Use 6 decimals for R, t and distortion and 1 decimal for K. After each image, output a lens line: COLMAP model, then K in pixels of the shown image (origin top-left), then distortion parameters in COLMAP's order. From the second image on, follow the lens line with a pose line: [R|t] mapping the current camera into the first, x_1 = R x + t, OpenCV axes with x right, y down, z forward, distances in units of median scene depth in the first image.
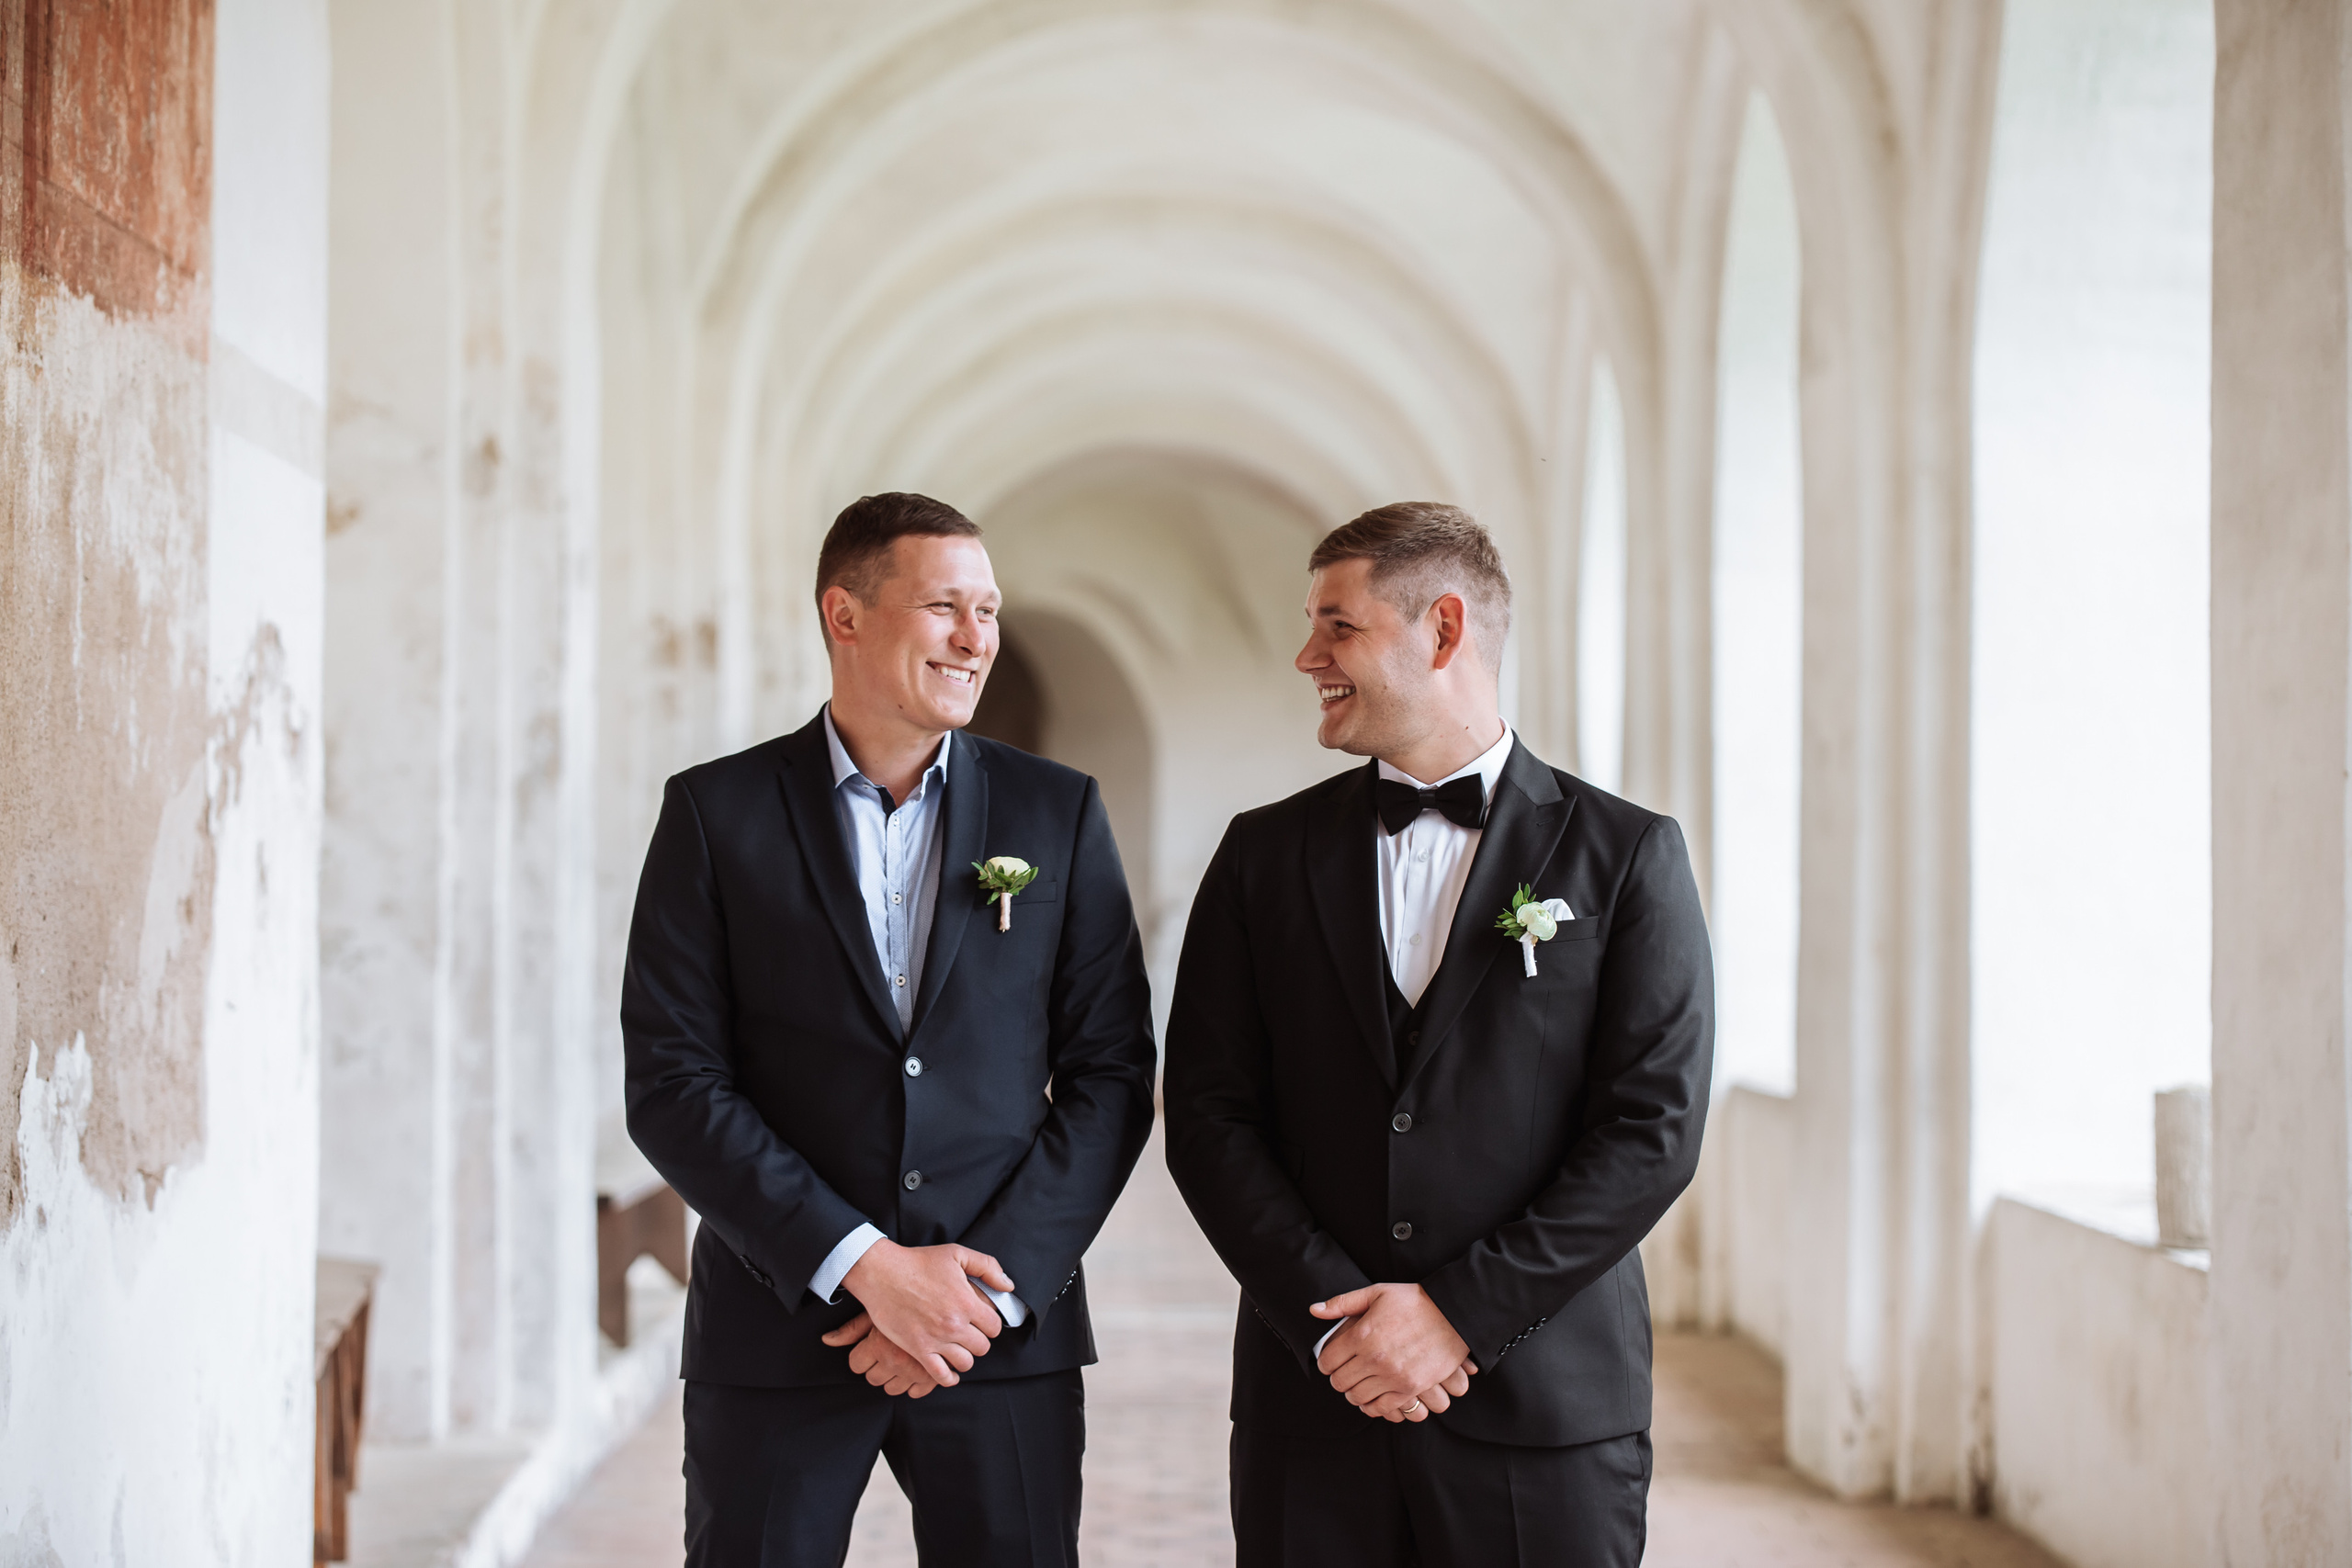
lens RADIAL K [[6251.6, 0, 1176.0], [0, 6251.6, 784.0], [0, 0, 1]] dist [-0.010665, 0.361062]
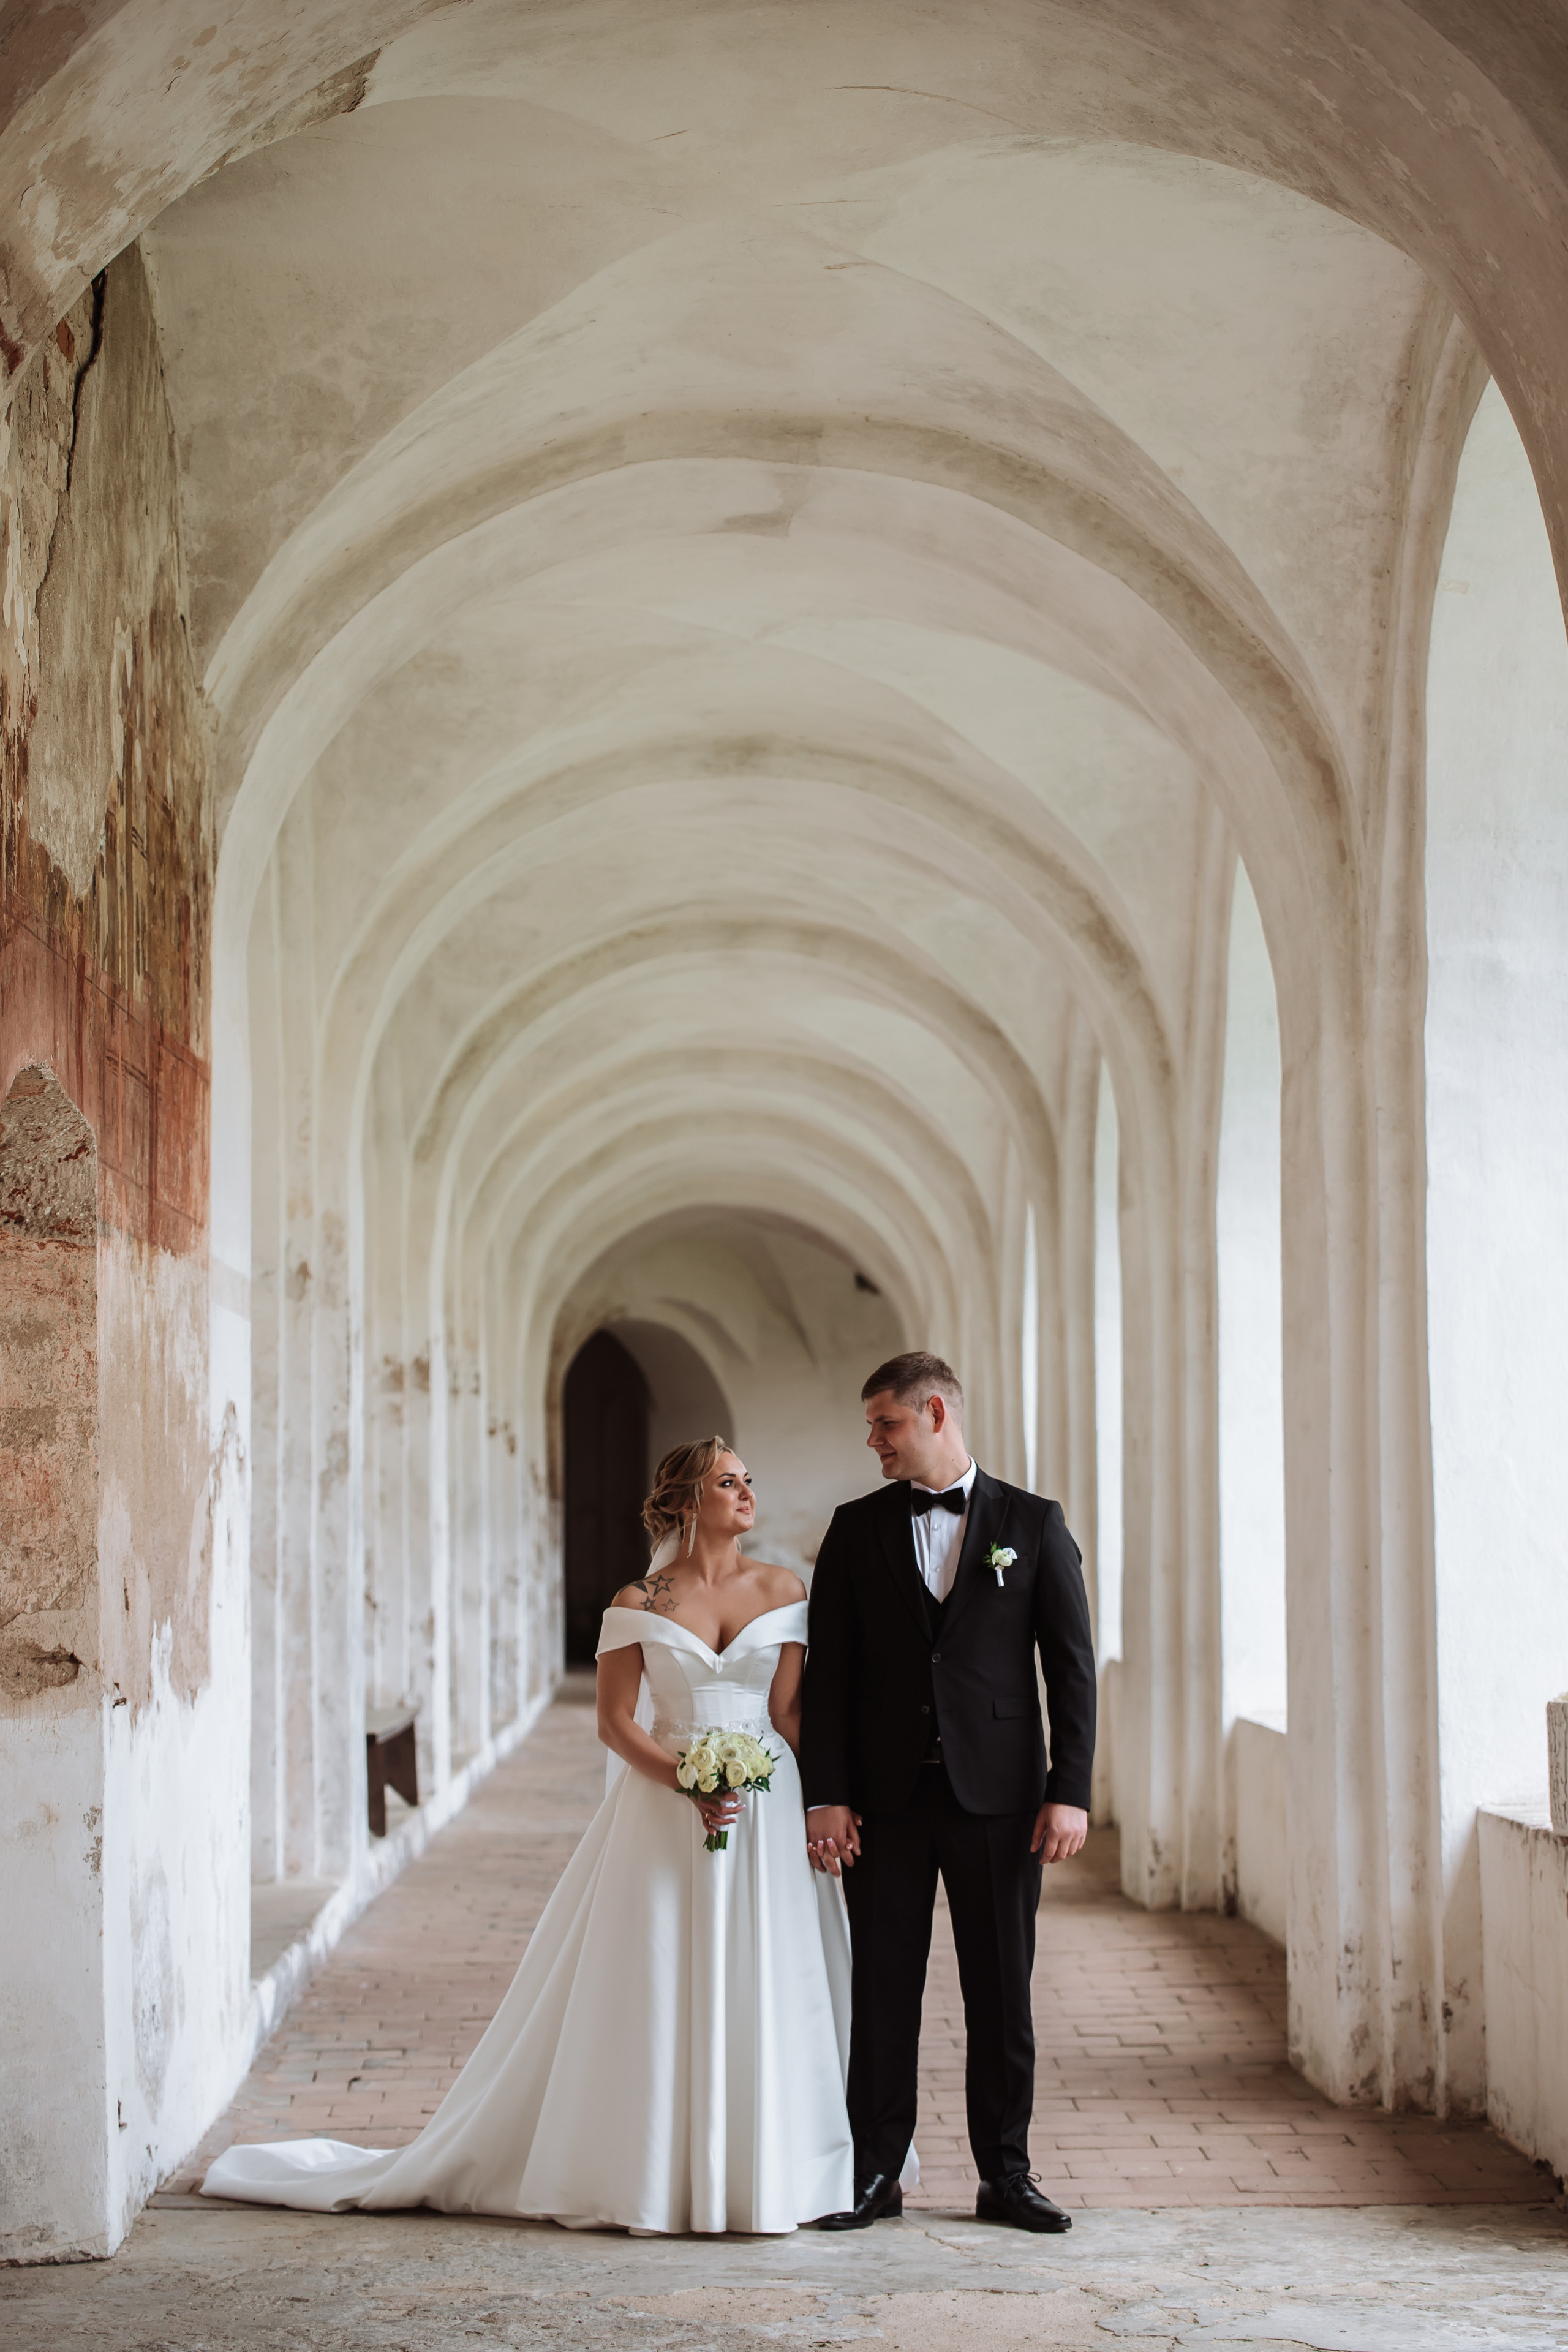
lens RADIAL K [[4842.6, 0, 784.0], [0, 4842.6, 1176.0], [0, 0, 1]] dist [-0.186892, 0.240701]
pose [[0.999900, -0.012004, 0.007502, 0.005955], [0.012411, 0.998310, -0.056766, -0.005282], [-0.006808, 0.056853, 0.998359, -0.260496]]
